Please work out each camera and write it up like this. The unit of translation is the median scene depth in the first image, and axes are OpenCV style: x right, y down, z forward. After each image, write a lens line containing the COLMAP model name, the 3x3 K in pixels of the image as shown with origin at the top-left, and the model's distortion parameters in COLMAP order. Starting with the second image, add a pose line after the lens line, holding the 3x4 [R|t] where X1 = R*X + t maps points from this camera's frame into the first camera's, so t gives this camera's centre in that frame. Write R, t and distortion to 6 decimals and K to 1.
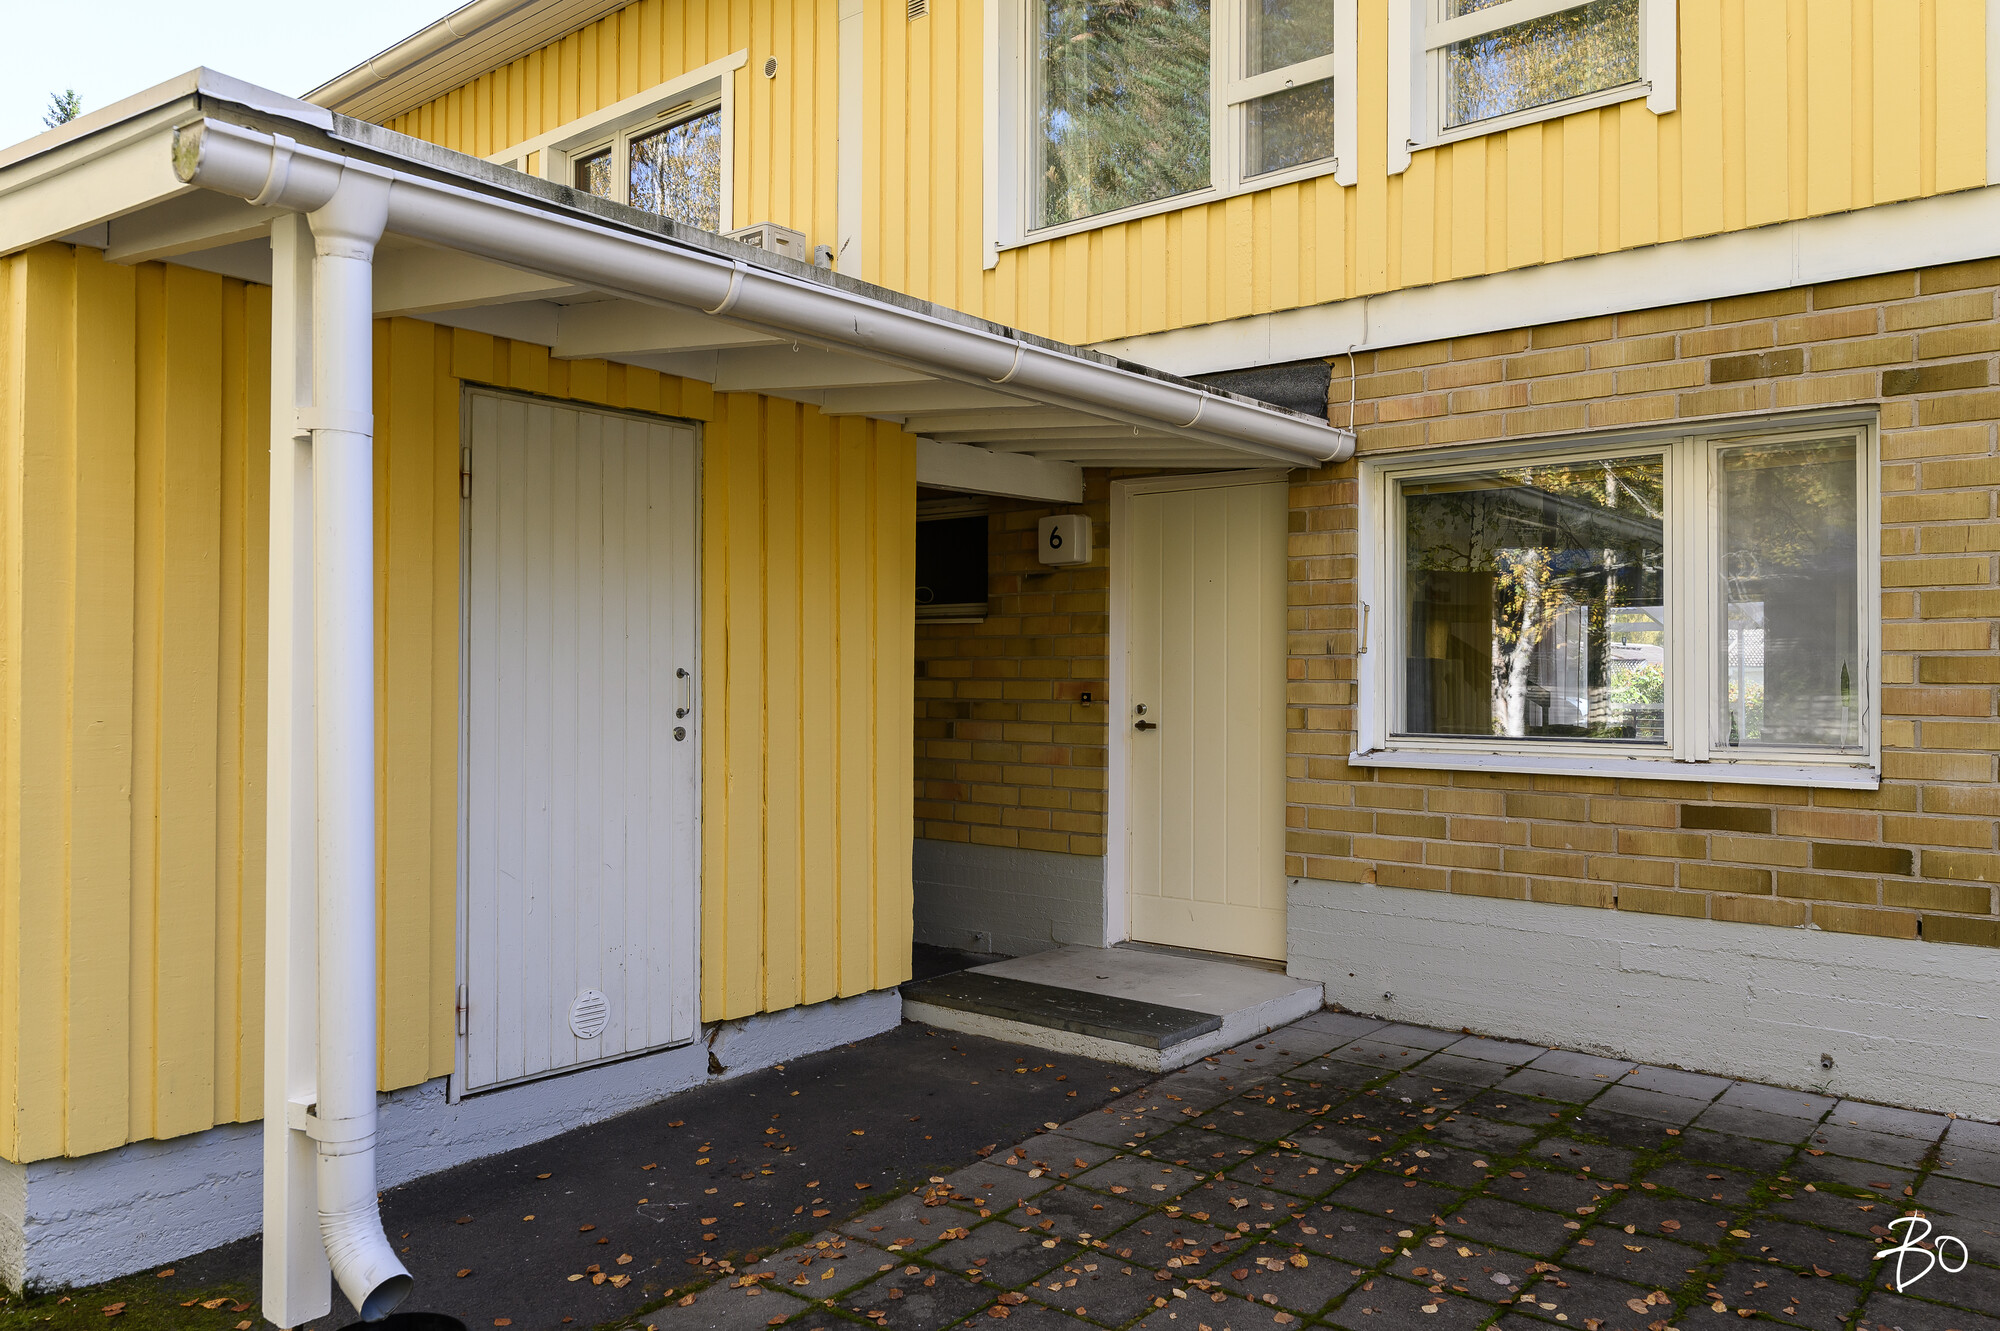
lens RADIAL K [[1398.8, 0, 1000.0], [0, 1398.8, 665.5], [0, 0, 1]] dist [-0.007307, -0.000593]
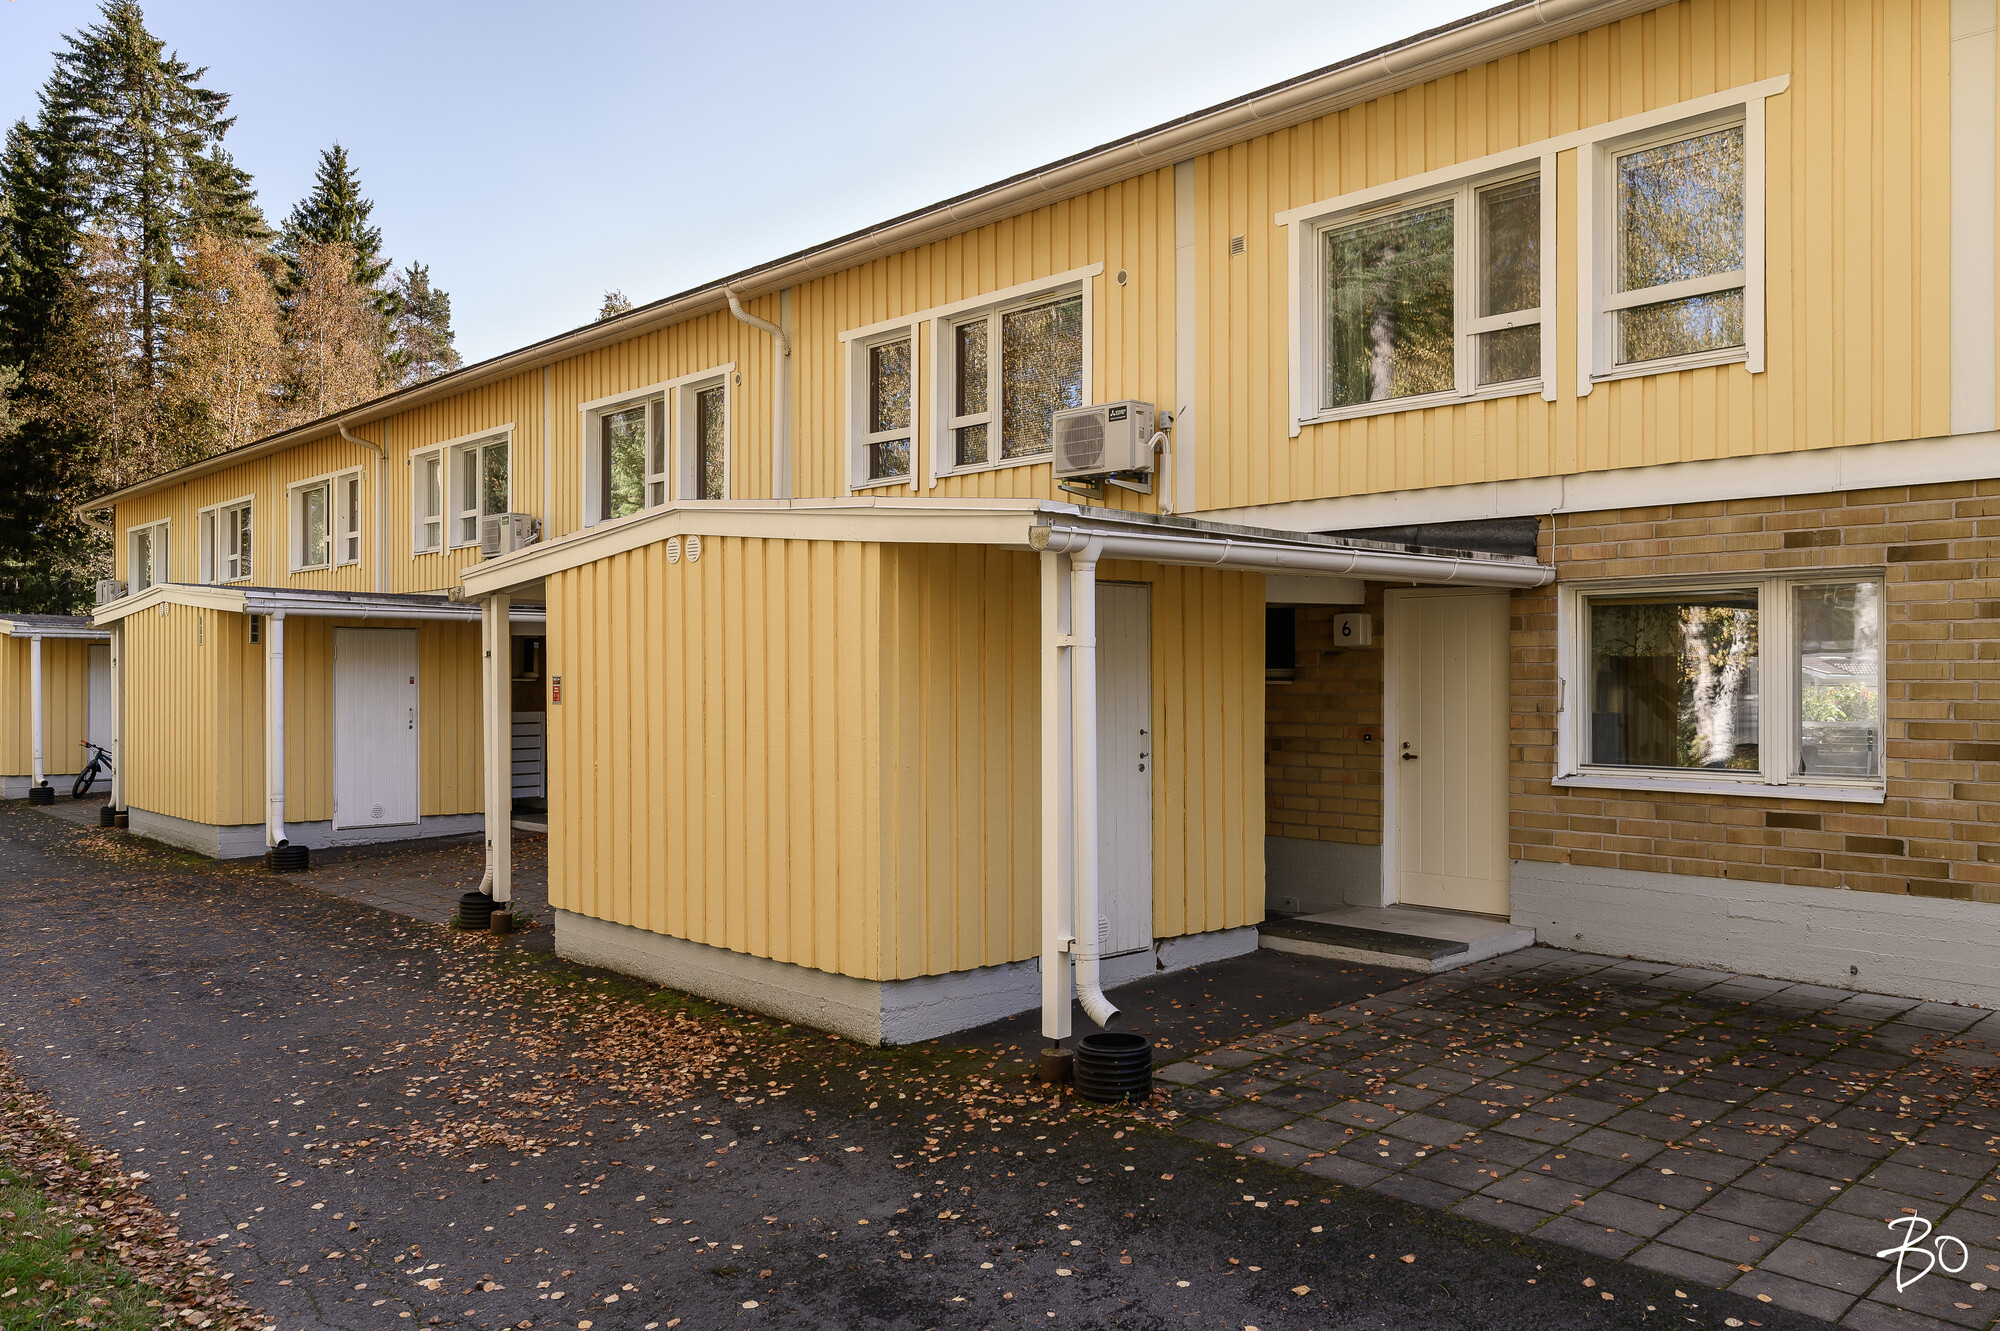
lens RADIAL K [[1487.8, 0, 1009.5], [0, 1487.8, 680.4], [0, 0, 1]] dist [-0.002628, -0.003397]
pose [[0.992776, -0.006314, -0.119818, -0.152122], [0.007729, 0.999906, 0.011345, -0.070400], [0.119735, -0.012189, 0.992731, -0.724571]]
